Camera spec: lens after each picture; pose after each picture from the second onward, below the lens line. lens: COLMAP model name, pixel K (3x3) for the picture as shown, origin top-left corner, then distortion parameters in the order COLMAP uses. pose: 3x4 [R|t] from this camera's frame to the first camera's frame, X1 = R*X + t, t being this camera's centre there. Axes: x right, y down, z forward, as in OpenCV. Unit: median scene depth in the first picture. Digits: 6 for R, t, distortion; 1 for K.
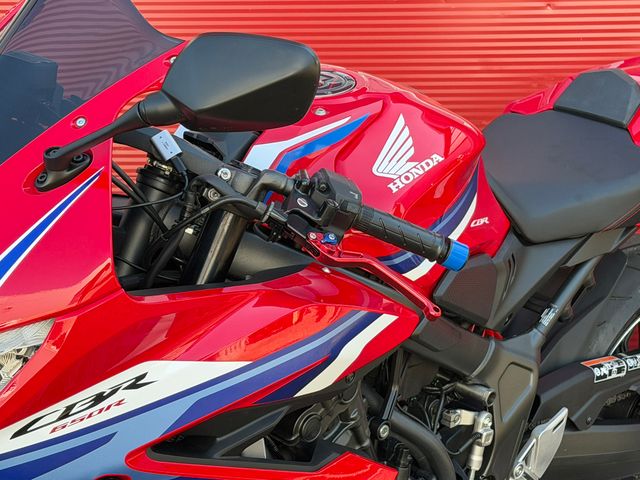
lens RADIAL K [[1470.7, 0, 310.8], [0, 1470.7, 245.0], [0, 0, 1]] dist [0.136410, 0.000000]
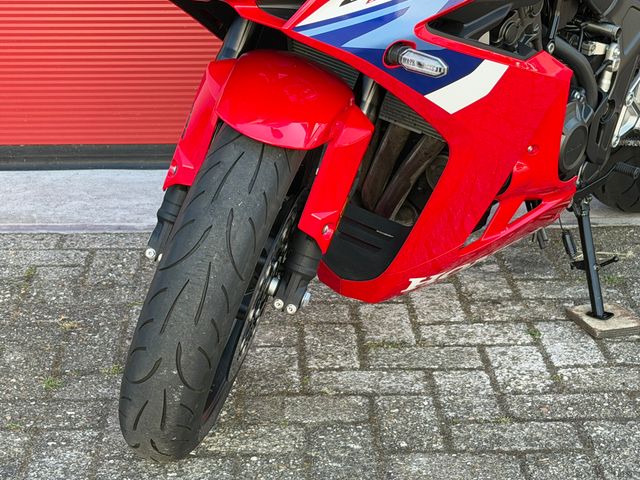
lens RADIAL K [[1470.7, 0, 318.8], [0, 1470.7, 256.7], [0, 0, 1]] dist [0.136410, 0.000000]
pose [[0.996487, -0.024073, 0.080214, -0.231711], [0.013706, 0.991761, 0.127370, 0.128658], [-0.082620, -0.125823, 0.988606, -0.226072]]
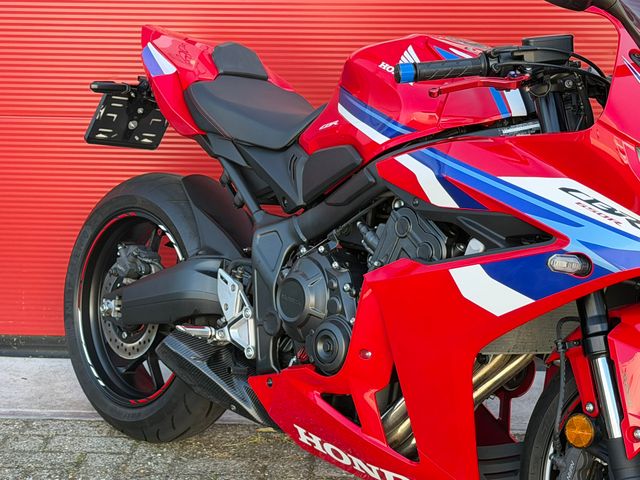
lens RADIAL K [[1470.7, 0, 316.1], [0, 1470.7, 246.0], [0, 0, 1]] dist [0.136410, 0.000000]
pose [[0.999762, 0.014688, -0.016114, -0.113926], [-0.014354, 0.999683, 0.020684, 0.050846], [0.016412, -0.020448, 0.999656, -0.414133]]
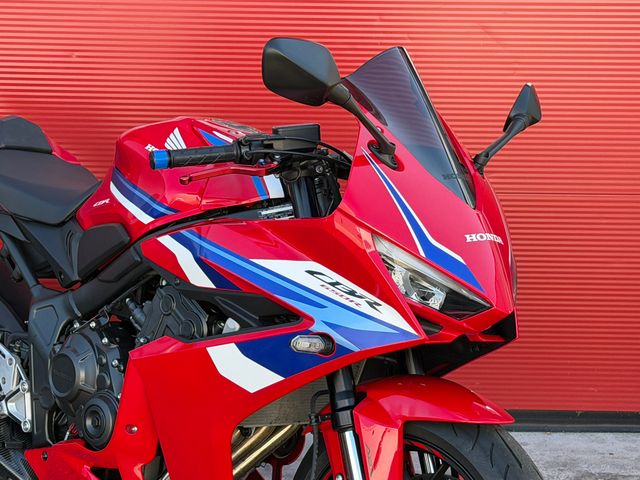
lens RADIAL K [[1470.7, 0, 321.5], [0, 1470.7, 246.0], [0, 0, 1]] dist [0.136410, 0.000000]
pose [[0.996805, 0.007500, 0.079519, -0.027961], [-0.007176, 0.999965, -0.004361, 0.012301], [-0.079549, 0.003776, 0.996824, -0.460964]]
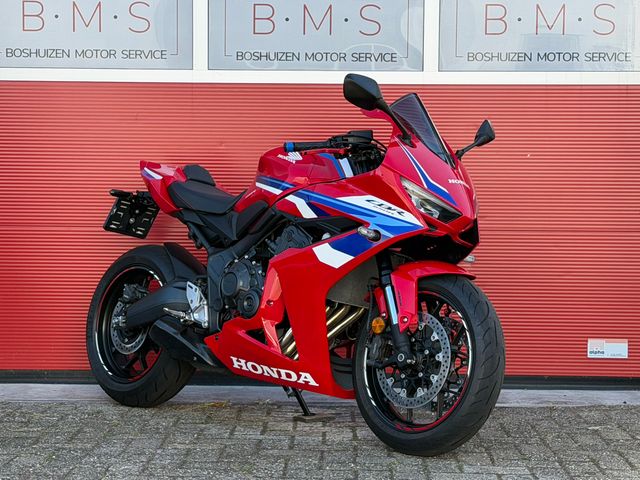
lens RADIAL K [[1470.7, 0, 316.3], [0, 1470.7, 251.7], [0, 0, 1]] dist [0.136410, 0.000000]
pose [[0.999341, 0.016330, 0.032412, -0.093781], [-0.010249, 0.983686, -0.179604, 0.512050], [-0.034816, 0.179154, 0.983205, -1.486753]]
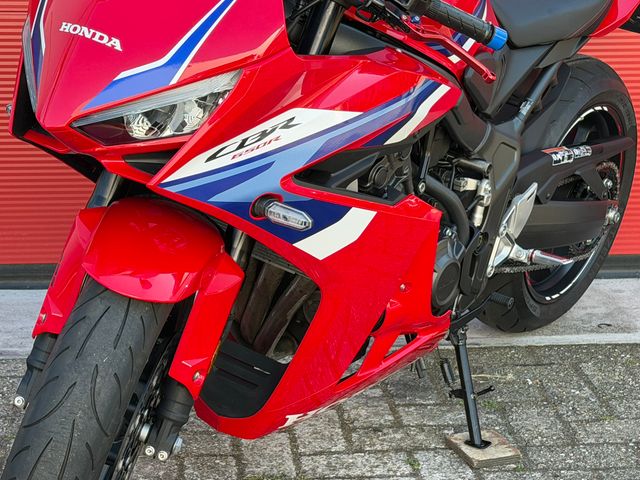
lens RADIAL K [[1470.7, 0, 324.5], [0, 1470.7, 254.2], [0, 0, 1]] dist [0.136410, 0.000000]
pose [[0.989350, -0.025193, 0.143359, -0.201581], [0.014611, 0.997122, 0.074391, 0.081071], [-0.144821, -0.071504, 0.986871, -0.232169]]
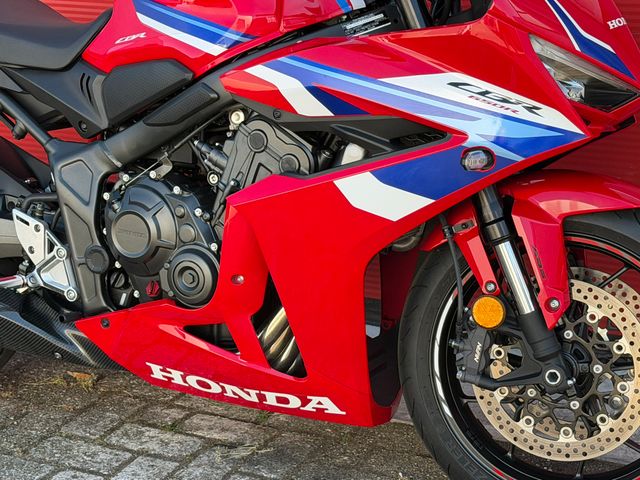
lens RADIAL K [[1470.7, 0, 319.6], [0, 1470.7, 241.9], [0, 0, 1]] dist [0.136410, 0.000000]
pose [[0.931216, -0.164005, 0.325482, -0.415015], [0.119376, 0.981023, 0.152784, -0.036635], [-0.344363, -0.103421, 0.933123, -0.289999]]
